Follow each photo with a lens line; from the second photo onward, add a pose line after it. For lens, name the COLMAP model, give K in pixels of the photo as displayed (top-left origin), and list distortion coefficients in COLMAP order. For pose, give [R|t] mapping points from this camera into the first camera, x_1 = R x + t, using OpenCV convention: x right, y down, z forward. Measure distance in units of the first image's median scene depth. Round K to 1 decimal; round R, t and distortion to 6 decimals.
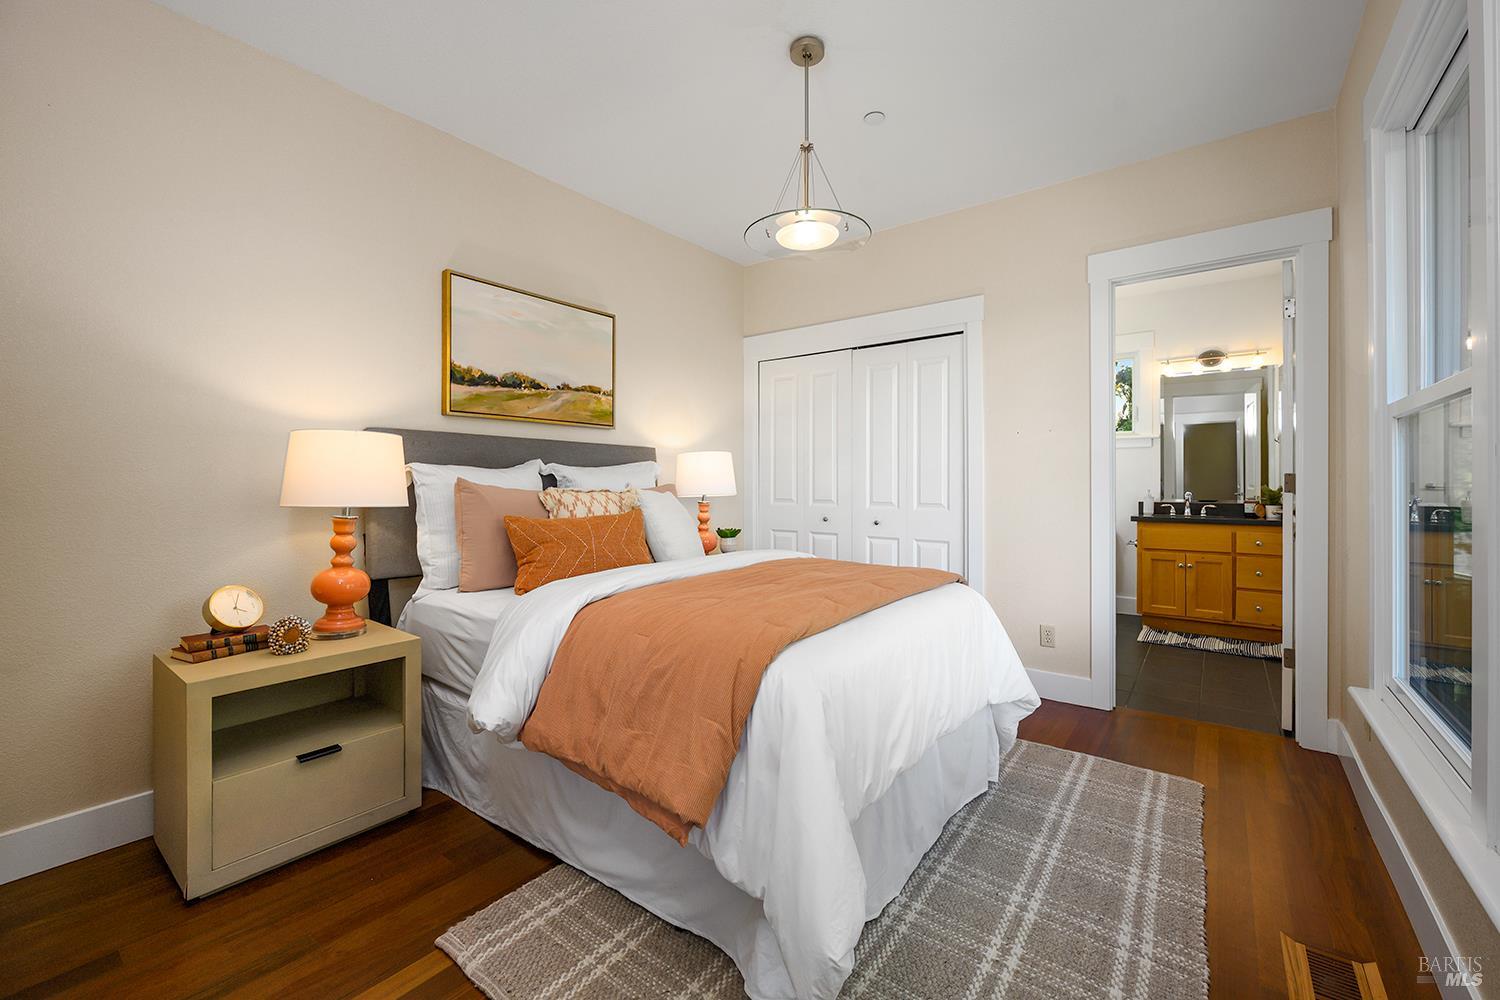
lens RADIAL K [[620.7, 0, 737.5], [0, 620.7, 476.1], [0, 0, 1]] dist [-0.004019, 0.000156]
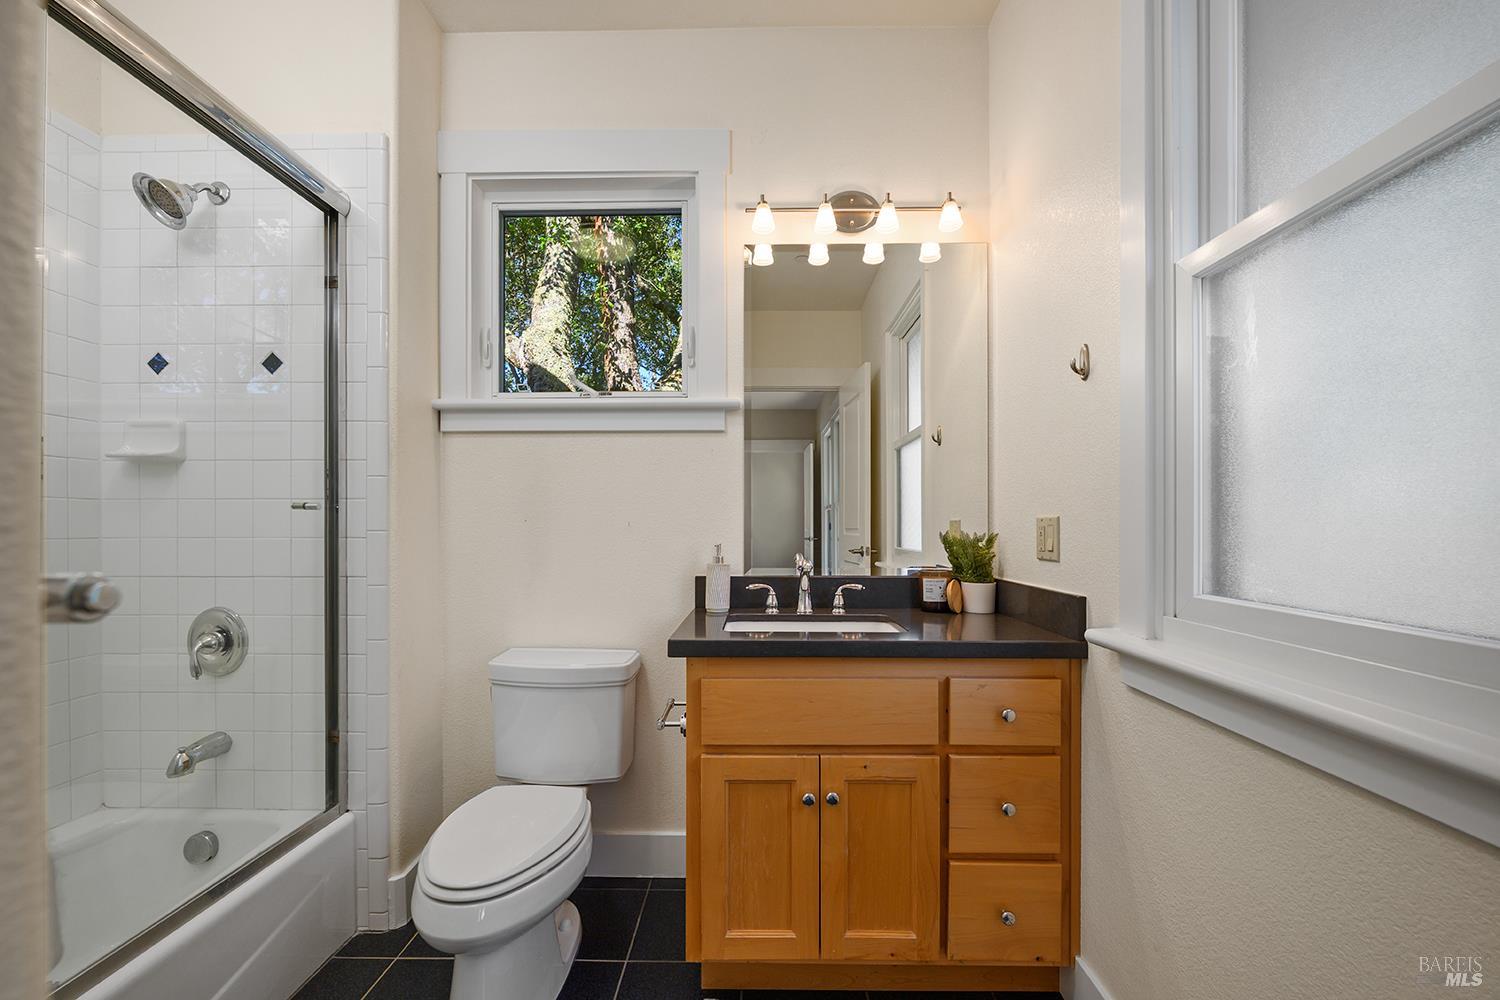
lens RADIAL K [[620.7, 0, 745.9], [0, 620.7, 514.3], [0, 0, 1]] dist [-0.004019, 0.000156]
pose [[0.803306, 0.011808, 0.595450, 0.483656], [-0.002228, 0.999856, -0.016821, 0.010500], [-0.595563, 0.012185, 0.803216, 0.734156]]
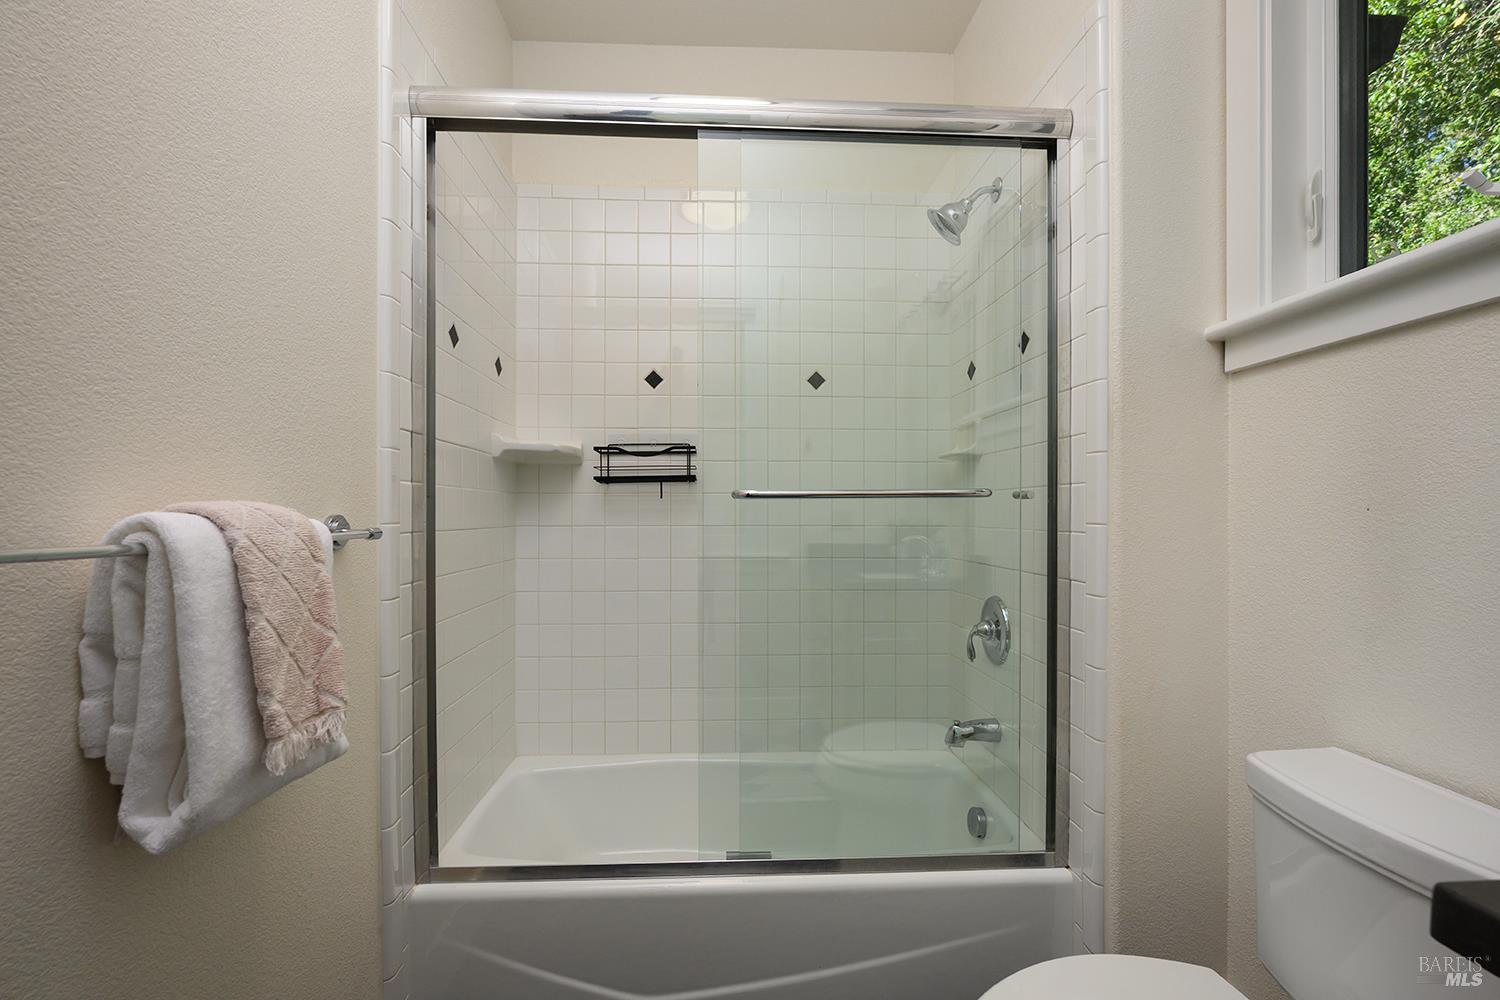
lens RADIAL K [[620.7, 0, 743.5], [0, 620.7, 510.5], [0, 0, 1]] dist [-0.004019, 0.000156]
pose [[0.647841, 0.002201, -0.761773, 0.650882], [-0.000110, 0.999996, 0.002796, 0.007307], [0.761776, -0.001728, 0.647838, 0.866539]]
